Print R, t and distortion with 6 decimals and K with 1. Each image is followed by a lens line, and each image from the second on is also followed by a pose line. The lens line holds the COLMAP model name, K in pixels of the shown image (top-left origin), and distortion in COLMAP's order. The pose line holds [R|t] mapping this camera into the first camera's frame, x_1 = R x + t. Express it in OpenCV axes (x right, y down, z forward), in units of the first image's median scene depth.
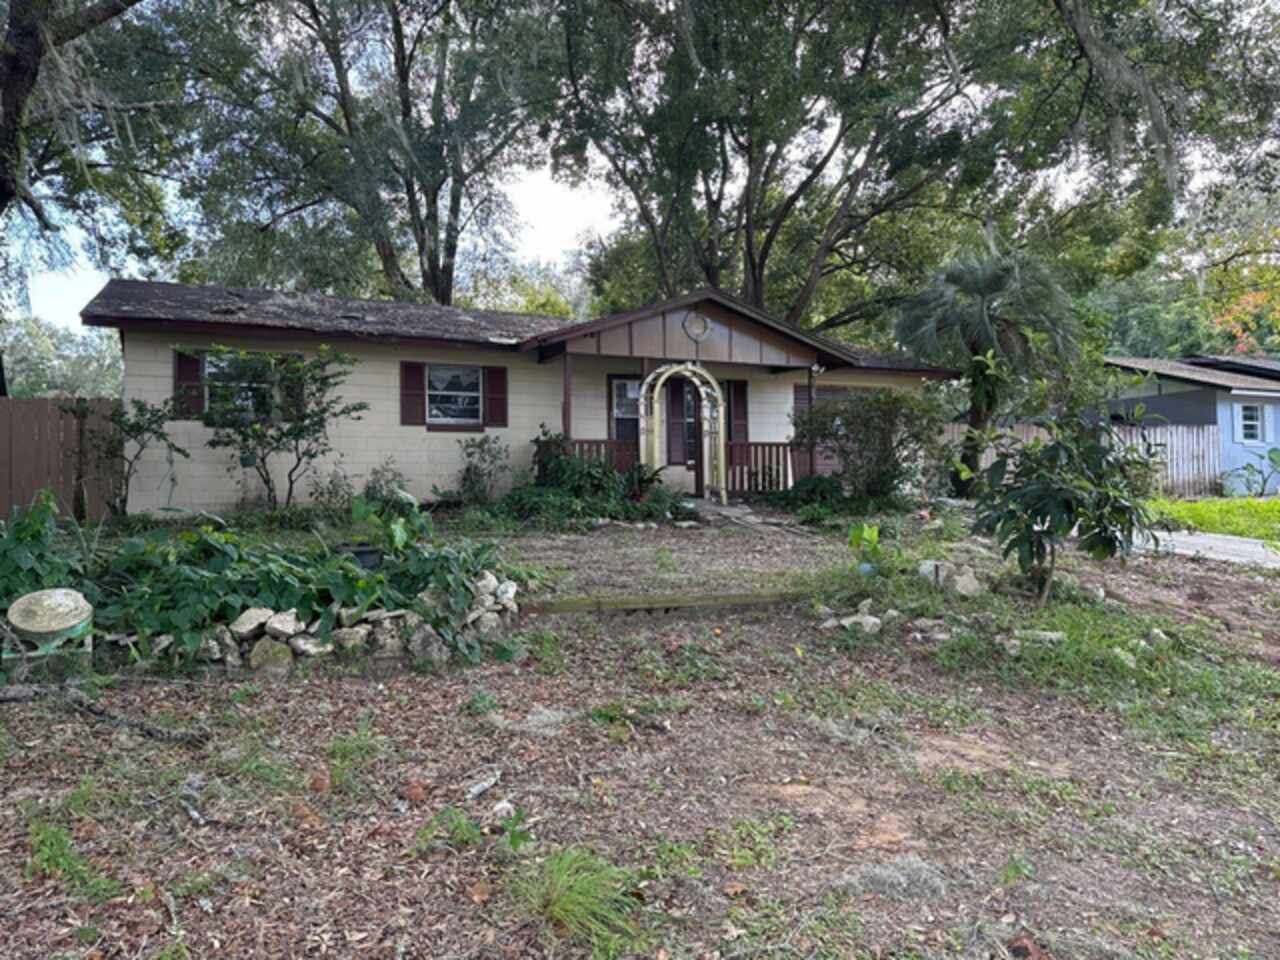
lens RADIAL K [[898.7, 0, 641.5], [0, 898.7, 486.7], [0, 0, 1]] dist [0.040401, -0.050866]
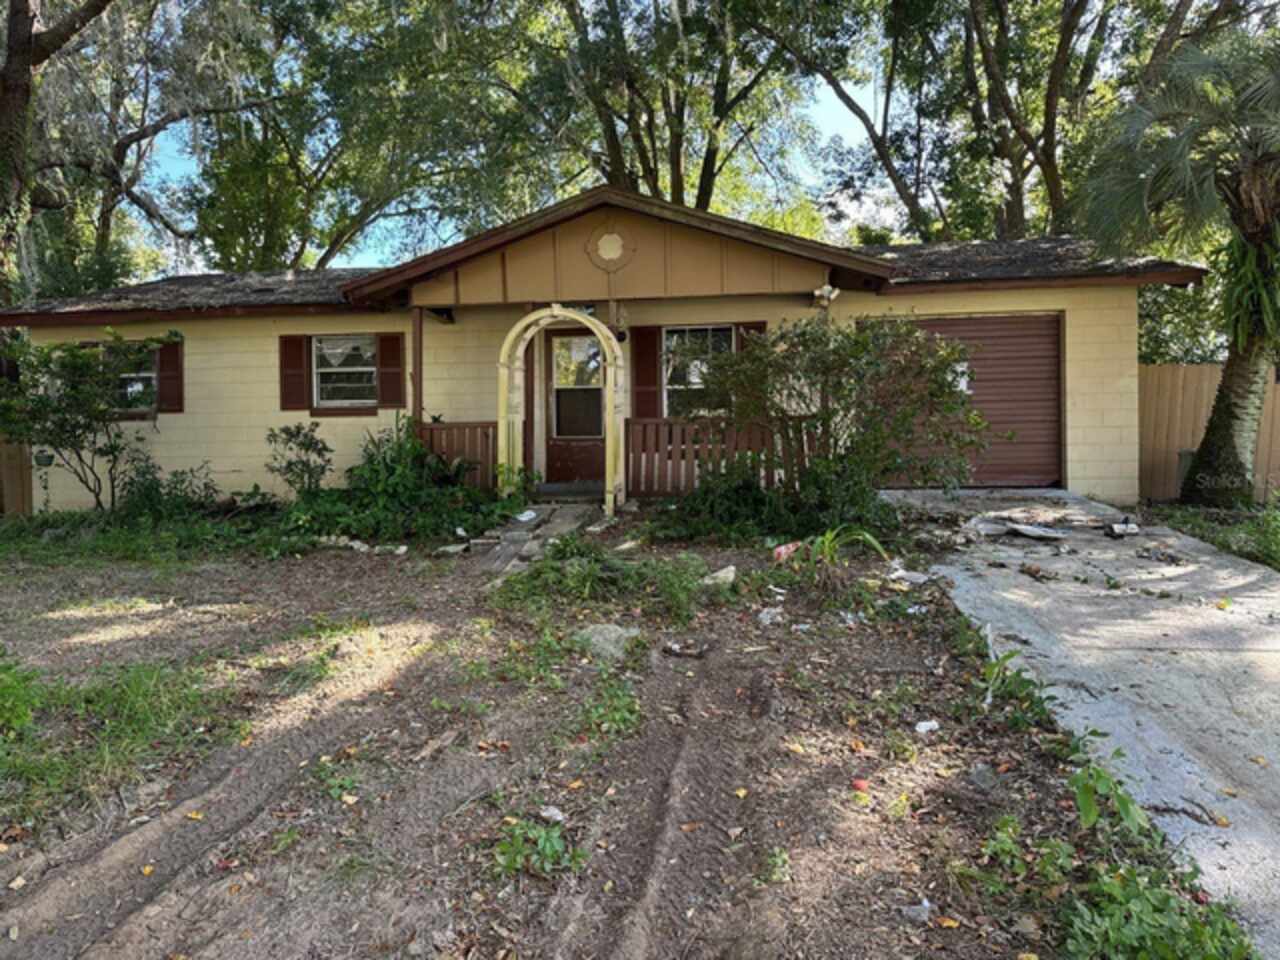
lens RADIAL K [[898.7, 0, 631.9], [0, 898.7, 481.7], [0, 0, 1]] dist [0.040401, -0.050866]
pose [[0.826107, 0.013419, -0.563354, 0.467107], [0.005433, 0.999480, 0.031774, -0.025476], [0.563488, -0.029310, 0.825604, 0.457395]]
